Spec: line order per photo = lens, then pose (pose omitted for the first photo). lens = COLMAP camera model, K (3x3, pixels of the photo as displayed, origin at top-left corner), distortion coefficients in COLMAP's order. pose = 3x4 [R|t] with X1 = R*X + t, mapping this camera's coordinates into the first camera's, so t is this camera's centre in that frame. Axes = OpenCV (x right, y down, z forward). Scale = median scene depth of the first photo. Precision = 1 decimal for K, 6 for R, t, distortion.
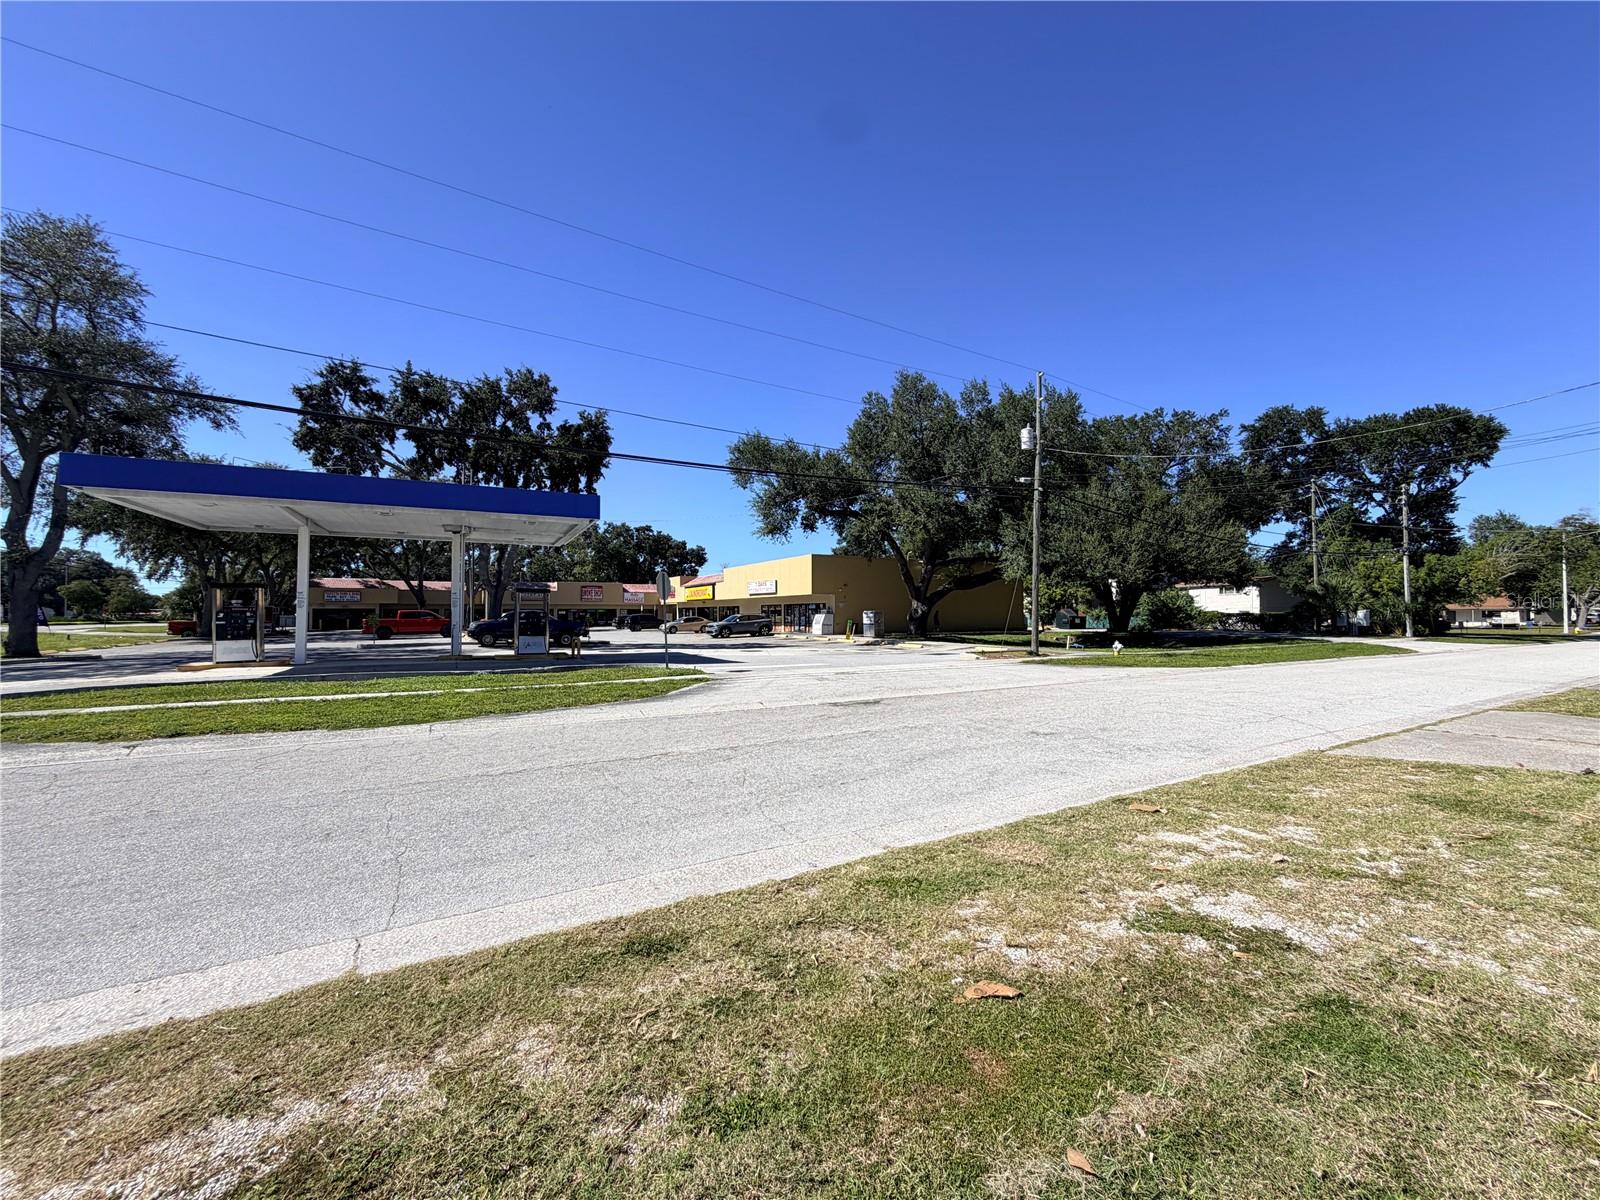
lens RADIAL K [[637.7, 0, 782.5], [0, 637.7, 598.7], [0, 0, 1]] dist [0.002675, -0.000087]
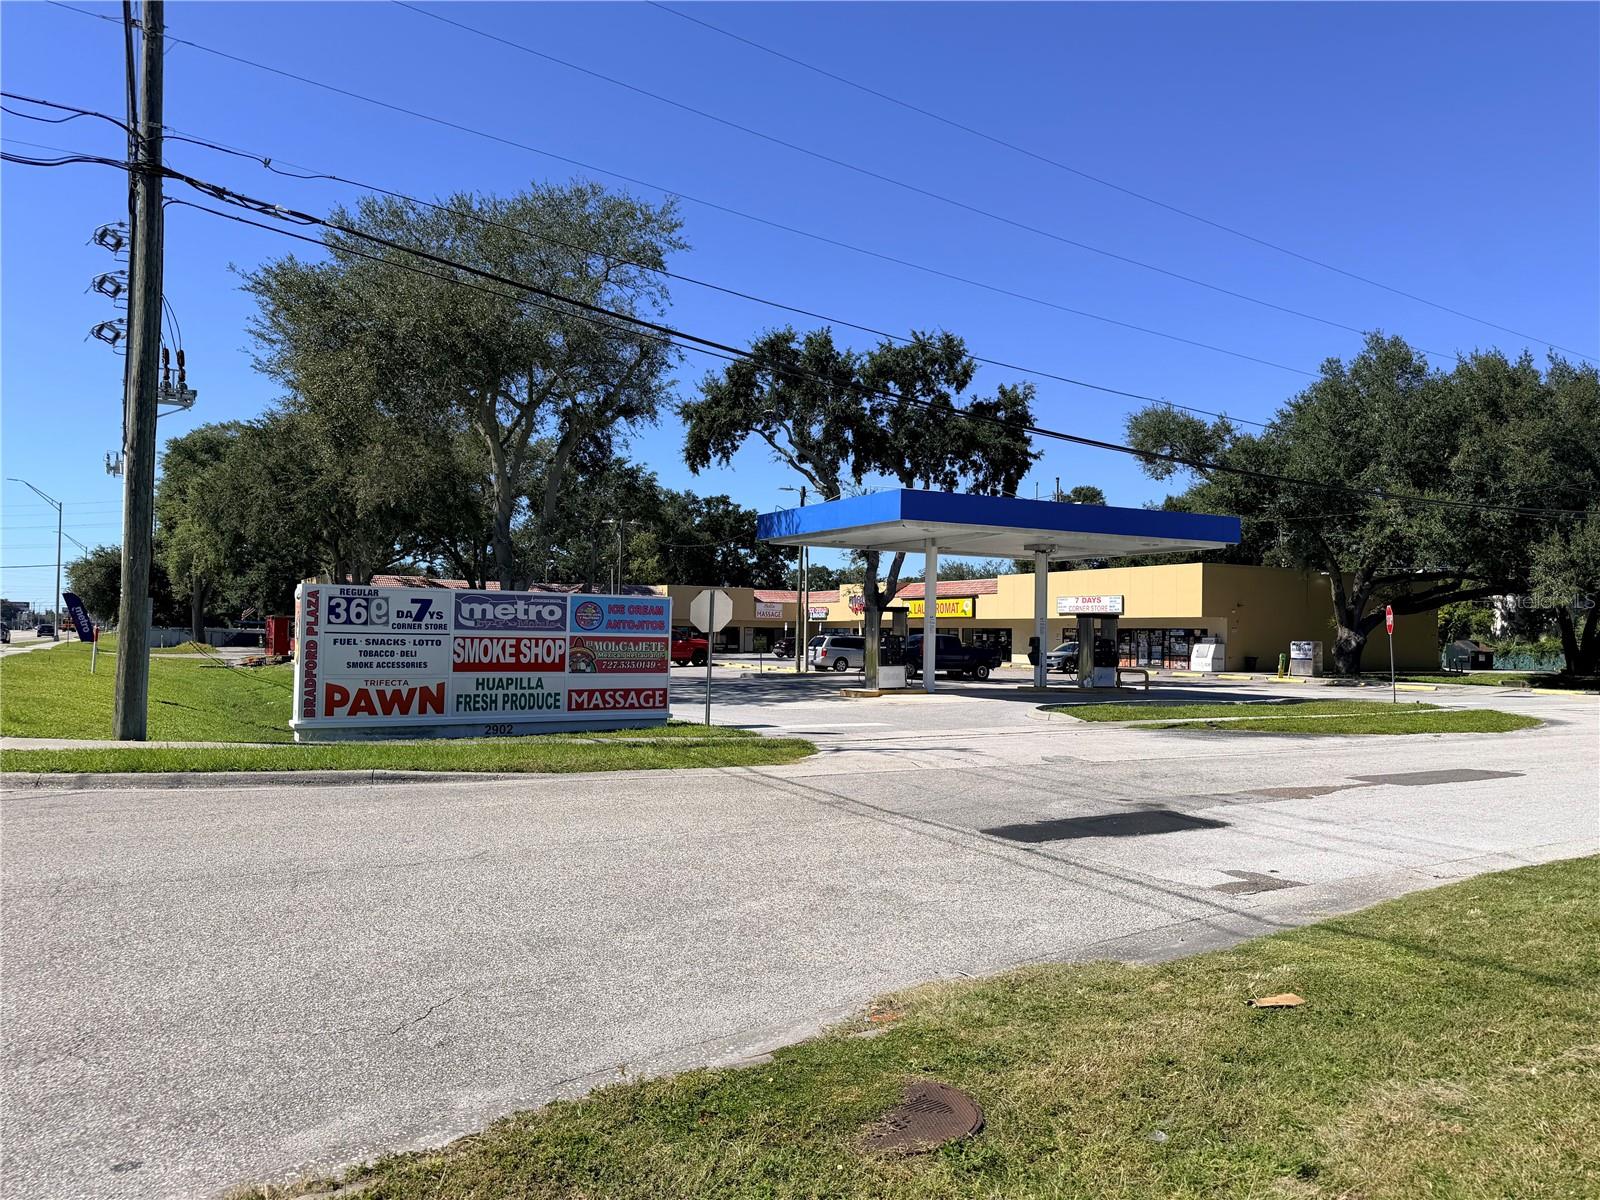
lens RADIAL K [[1113.6, 0, 806.6], [0, 1113.6, 609.8], [0, 0, 1]] dist [0.053342, -0.031032]
pose [[0.998701, 0.018978, 0.047289, -0.471141], [-0.019026, 0.999819, 0.000551, -0.007491], [-0.047270, -0.001450, 0.998881, -0.286664]]
